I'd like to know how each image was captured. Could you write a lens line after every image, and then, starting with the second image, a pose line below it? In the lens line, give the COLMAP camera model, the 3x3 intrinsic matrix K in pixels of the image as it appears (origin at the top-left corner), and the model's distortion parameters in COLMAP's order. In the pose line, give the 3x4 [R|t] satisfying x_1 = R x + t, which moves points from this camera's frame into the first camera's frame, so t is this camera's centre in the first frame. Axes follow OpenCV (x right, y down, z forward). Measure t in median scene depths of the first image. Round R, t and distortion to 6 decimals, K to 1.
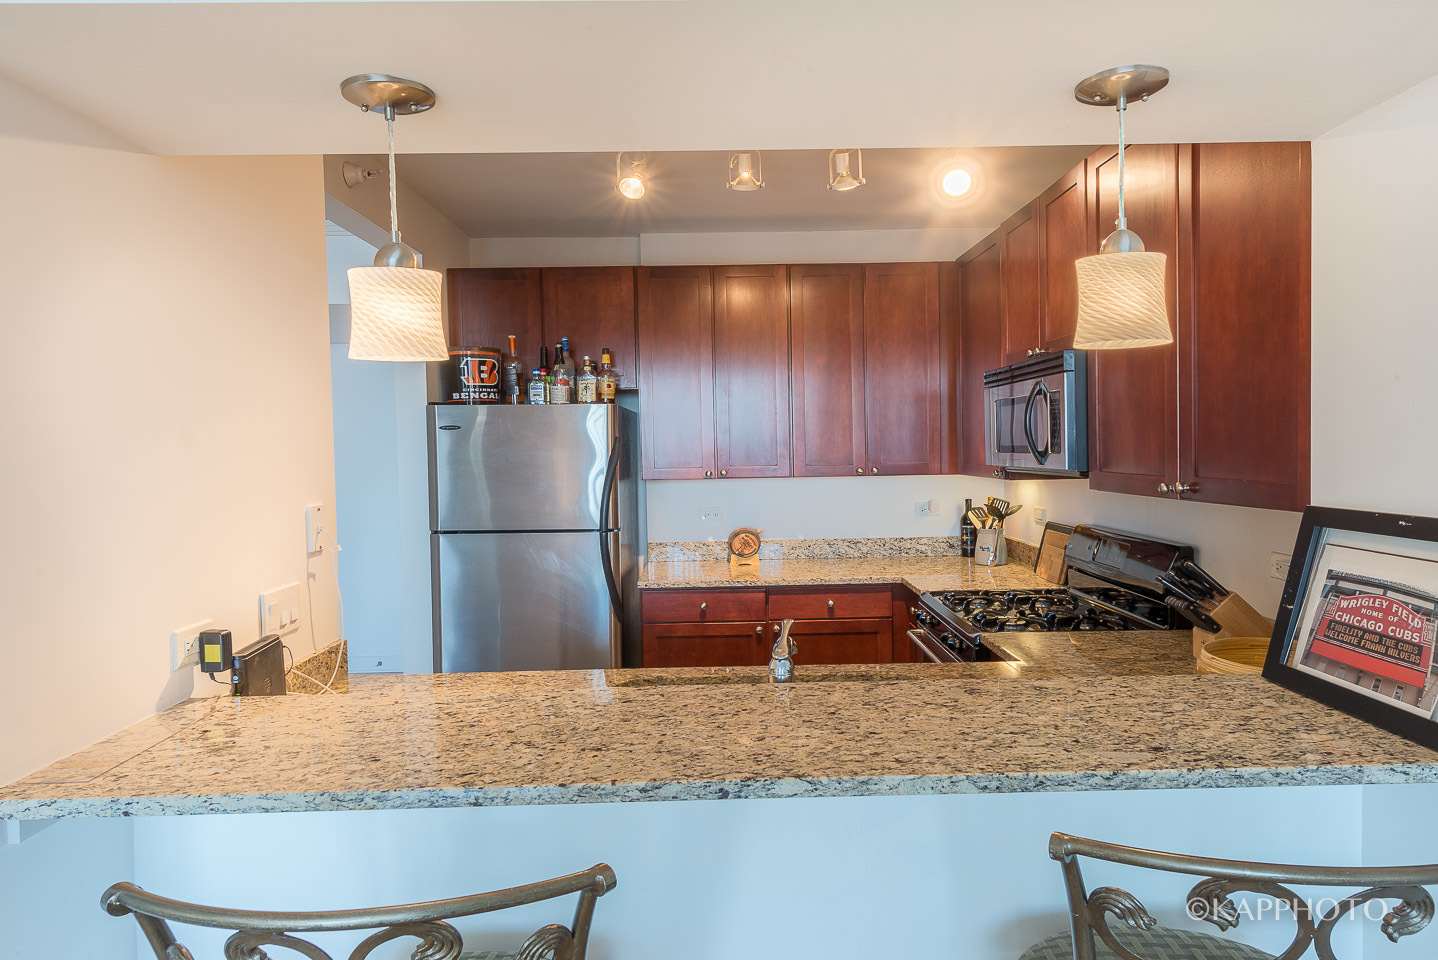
lens RADIAL K [[862.8, 0, 726.8], [0, 862.8, 465.5], [0, 0, 1]] dist [-0.002045, 0.000106]
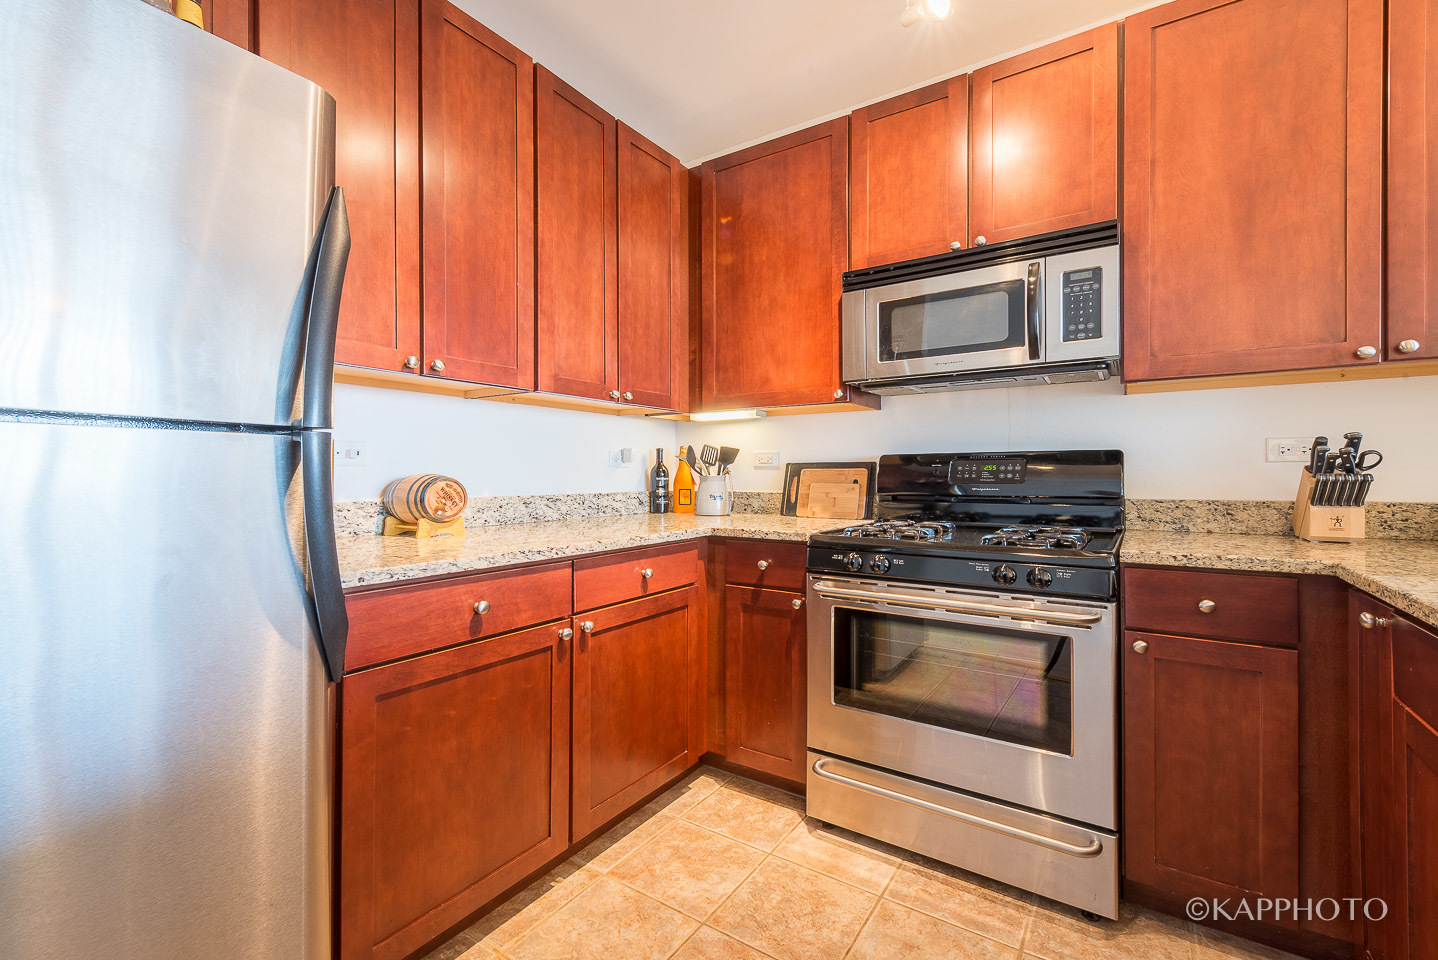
lens RADIAL K [[628.9, 0, 724.9], [0, 628.9, 470.3], [0, 0, 1]] dist [0.015625, -0.005590]
pose [[0.561973, 0.021378, 0.826879, -0.235692], [0.008840, 0.999454, -0.031848, 0.089925], [-0.827108, 0.025207, 0.561477, 0.630852]]
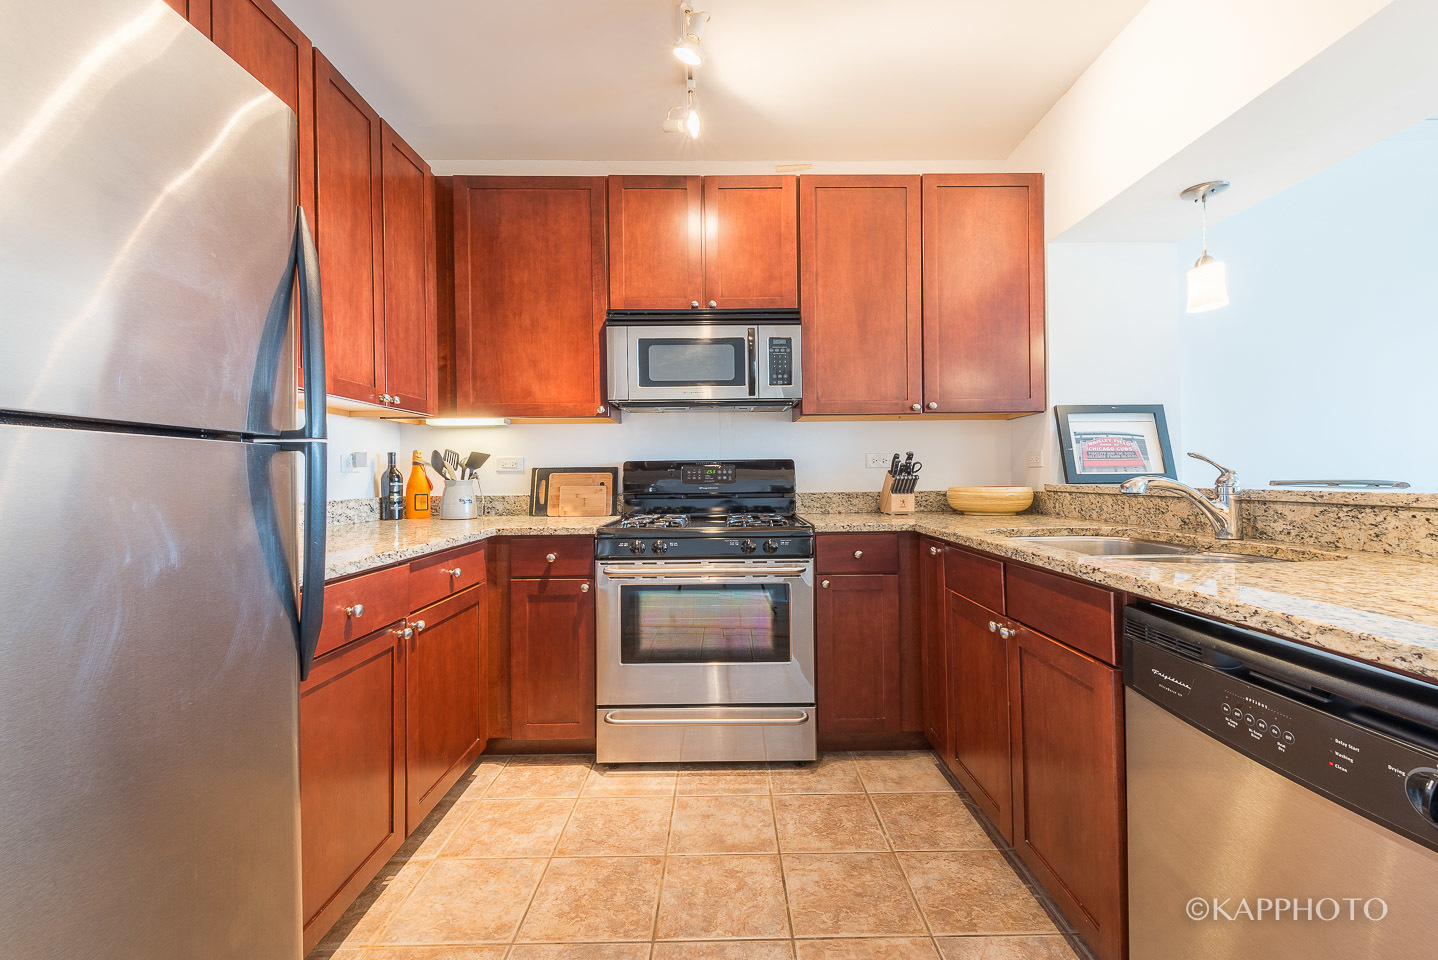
lens RADIAL K [[628.9, 0, 736.9], [0, 628.9, 465.4], [0, 0, 1]] dist [0.015625, -0.005590]
pose [[-0.002315, 0.032598, 0.999466, -0.374350], [0.029728, 0.999029, -0.032515, 0.089361], [-0.999555, 0.029636, -0.003282, 0.717930]]
